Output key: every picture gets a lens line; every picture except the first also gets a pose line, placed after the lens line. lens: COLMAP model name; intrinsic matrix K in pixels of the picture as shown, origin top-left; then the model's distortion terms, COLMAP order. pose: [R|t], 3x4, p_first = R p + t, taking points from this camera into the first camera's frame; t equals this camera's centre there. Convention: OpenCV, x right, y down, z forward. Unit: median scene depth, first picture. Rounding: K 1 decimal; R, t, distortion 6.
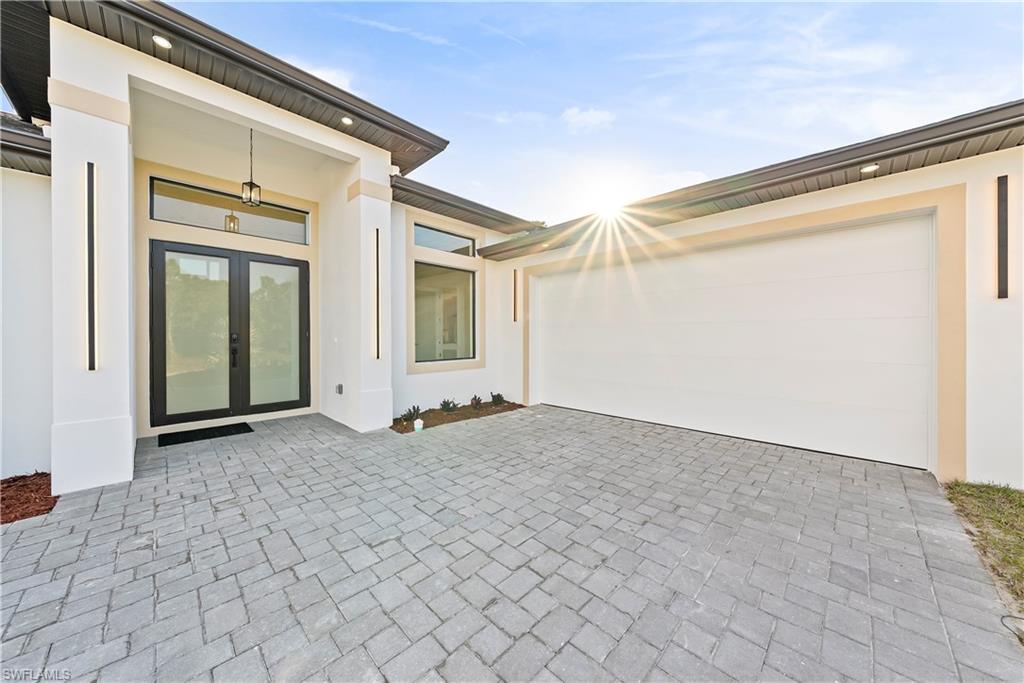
lens RADIAL K [[349.3, 0, 515.1], [0, 349.3, 339.4], [0, 0, 1]] dist [-0.001702, 0.000138]
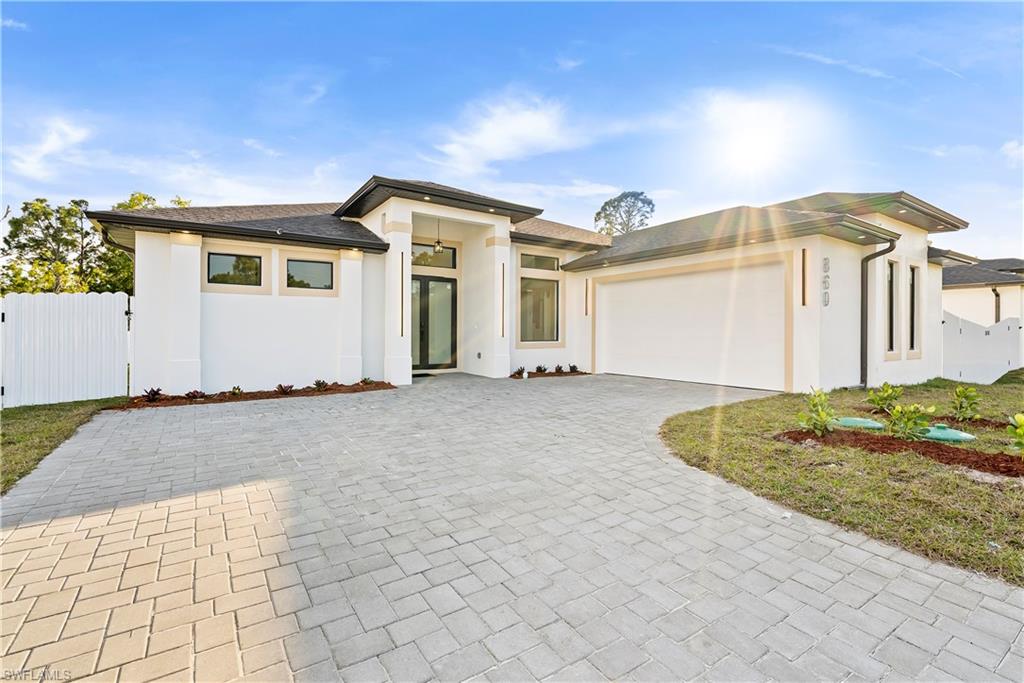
lens RADIAL K [[468.5, 0, 515.0], [0, 468.5, 338.4], [0, 0, 1]] dist [0.003393, -0.000102]
pose [[0.978922, 0.008199, -0.204070, 0.123080], [-0.007623, 0.999964, 0.003609, 0.044332], [0.204092, -0.001977, 0.978950, -1.084896]]
